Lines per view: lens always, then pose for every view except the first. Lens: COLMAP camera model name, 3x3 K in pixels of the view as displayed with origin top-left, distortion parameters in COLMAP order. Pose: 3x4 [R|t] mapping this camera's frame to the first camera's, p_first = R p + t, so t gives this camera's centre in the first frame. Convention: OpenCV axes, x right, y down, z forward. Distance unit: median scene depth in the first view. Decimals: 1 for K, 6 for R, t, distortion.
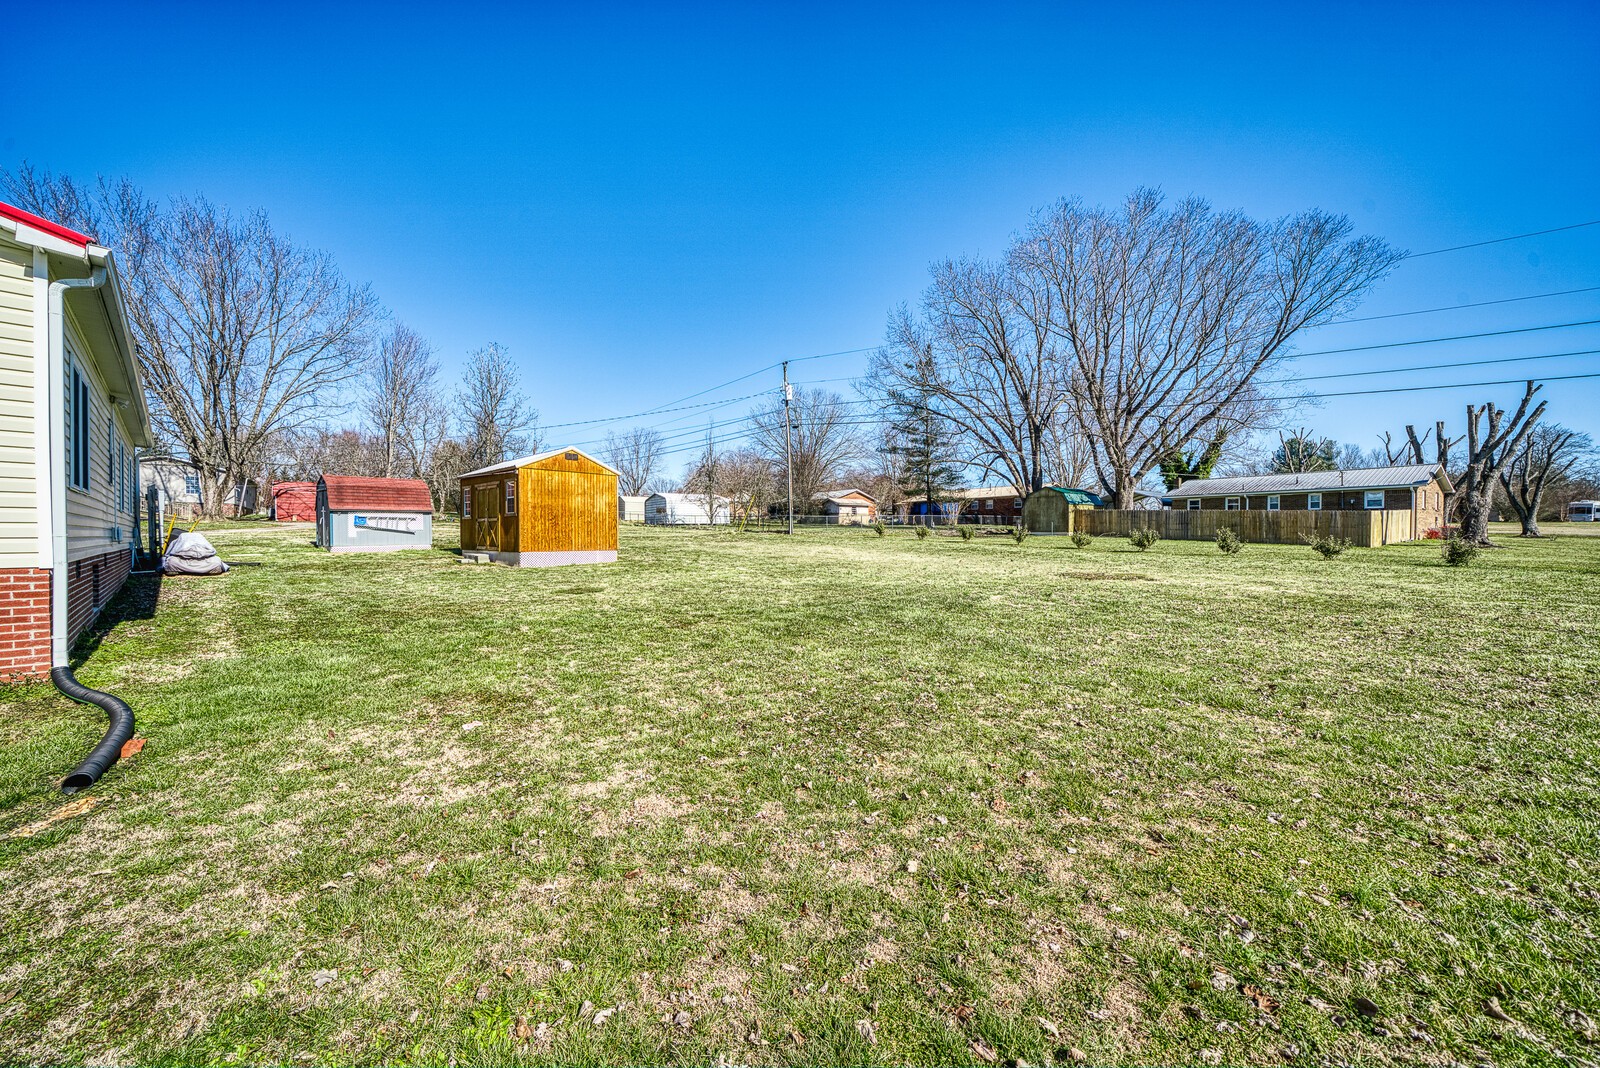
lens RADIAL K [[623.6, 0, 801.3], [0, 623.6, 537.5], [0, 0, 1]] dist [-0.002734, 0.000001]
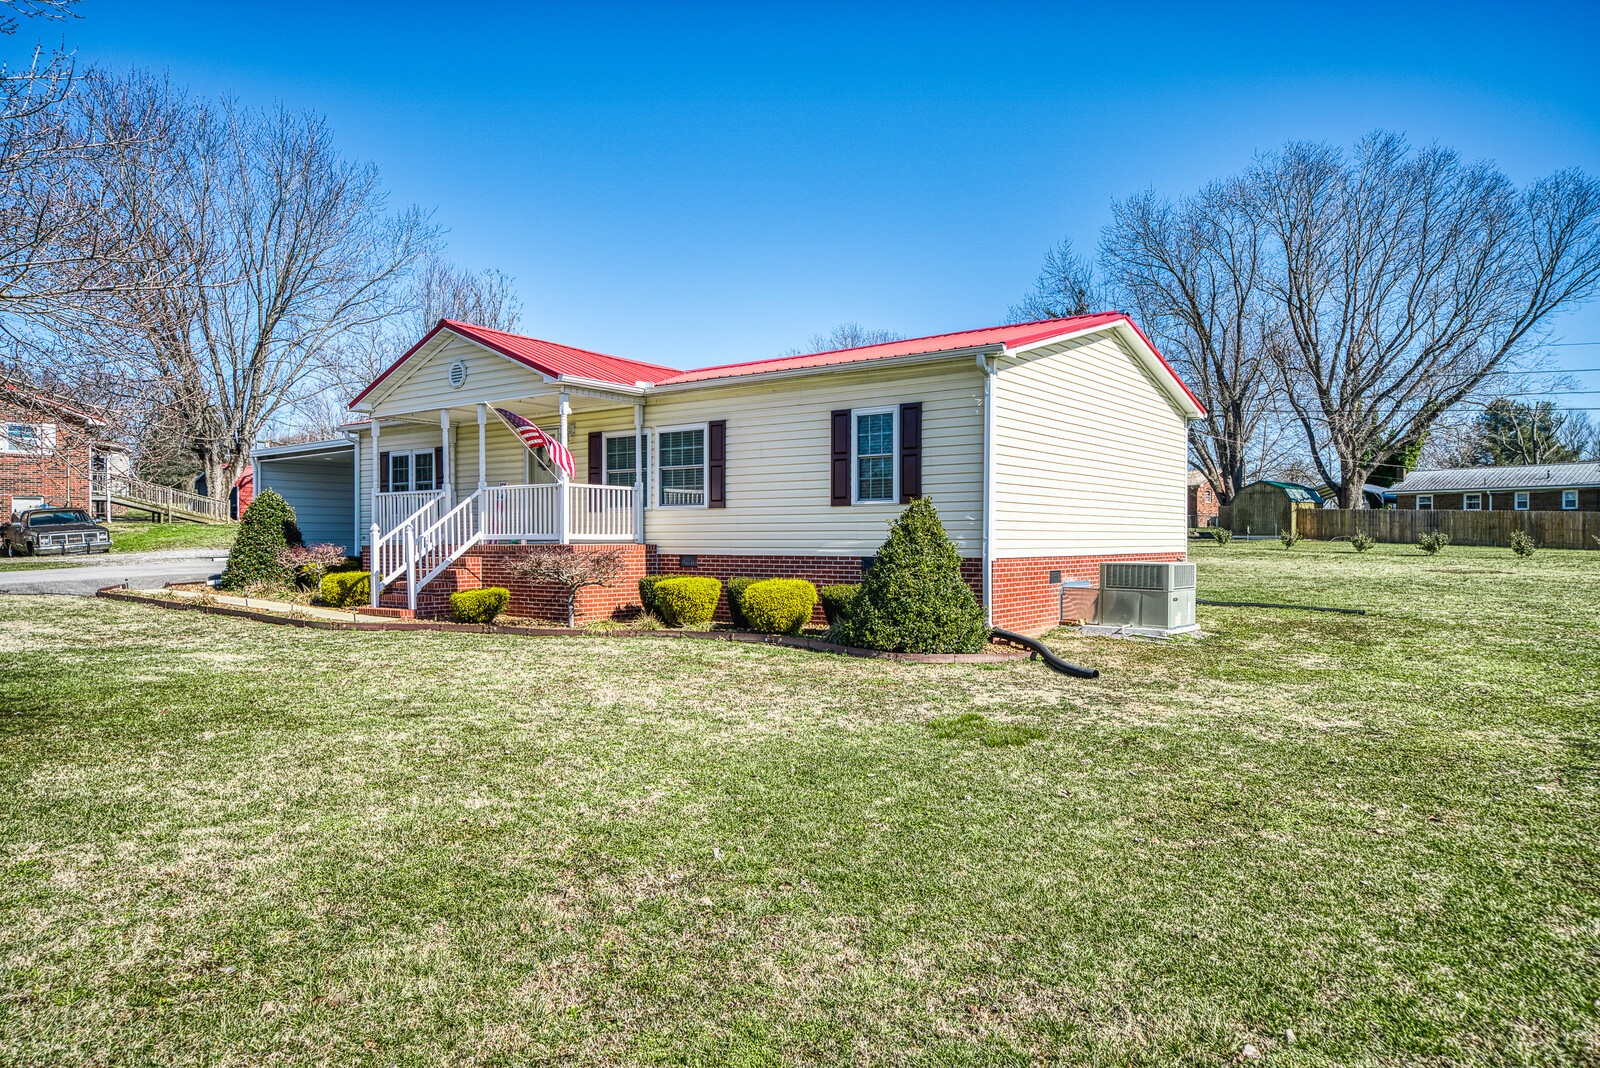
lens RADIAL K [[1028.1, 0, 802.0], [0, 1028.1, 545.2], [0, 0, 1]] dist [0.007942, 0.001642]
pose [[0.996025, -0.001910, 0.089050, -0.344747], [0.001760, 0.999997, 0.001761, 0.000844], [-0.089054, -0.001597, 0.996026, -0.314851]]
